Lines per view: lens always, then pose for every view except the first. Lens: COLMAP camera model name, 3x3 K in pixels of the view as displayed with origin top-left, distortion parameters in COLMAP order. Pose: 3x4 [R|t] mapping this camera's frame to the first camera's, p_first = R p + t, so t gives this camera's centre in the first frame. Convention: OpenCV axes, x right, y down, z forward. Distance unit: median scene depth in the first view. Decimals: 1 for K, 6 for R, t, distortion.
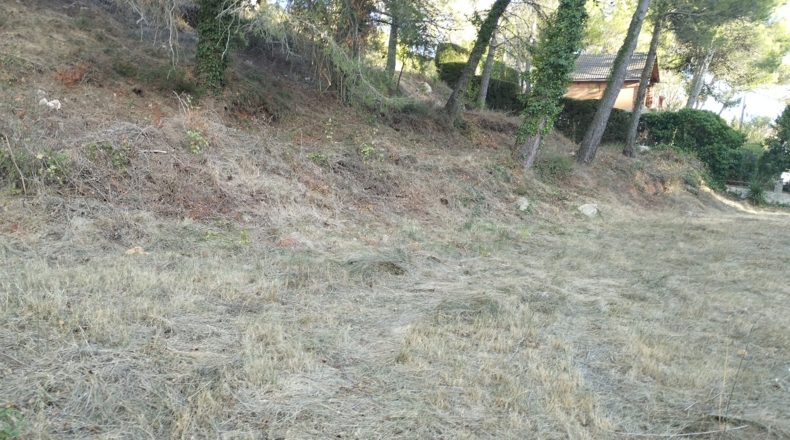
lens RADIAL K [[660.6, 0, 401.8], [0, 660.6, 217.6], [0, 0, 1]] dist [0.073712, -0.078147]
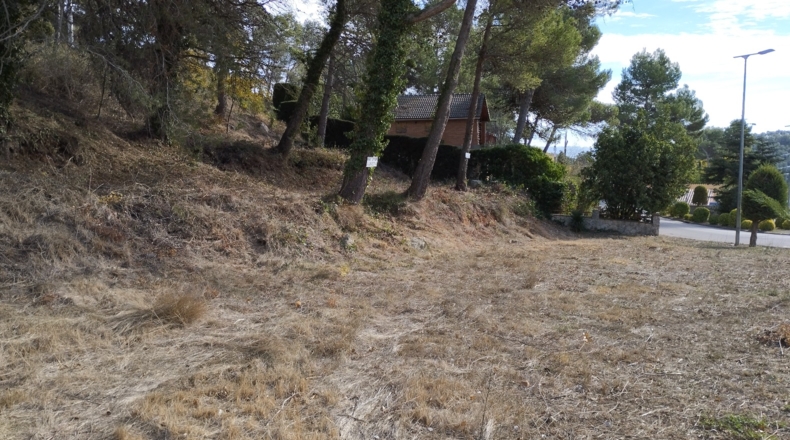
lens RADIAL K [[657.2, 0, 397.9], [0, 657.2, 212.0], [0, 0, 1]] dist [0.088965, -0.100965]
pose [[0.977421, -0.041098, 0.207267, 0.050219], [0.055325, 0.996459, -0.063314, 0.002557], [-0.203931, 0.073351, 0.976233, 0.033216]]
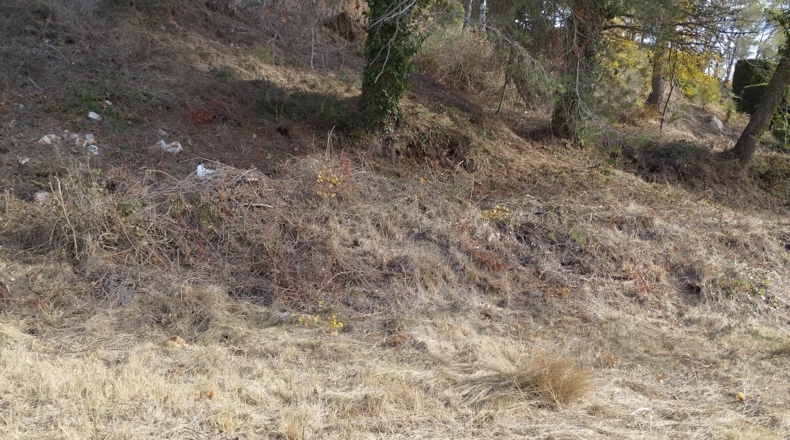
lens RADIAL K [[867.8, 0, 398.5], [0, 867.8, 220.6], [0, 0, 1]] dist [0.053260, -0.018562]
pose [[0.943379, 0.014119, -0.331416, 0.060770], [-0.044893, 0.995336, -0.085388, -0.004224], [0.328665, 0.095431, 0.939613, 0.092606]]
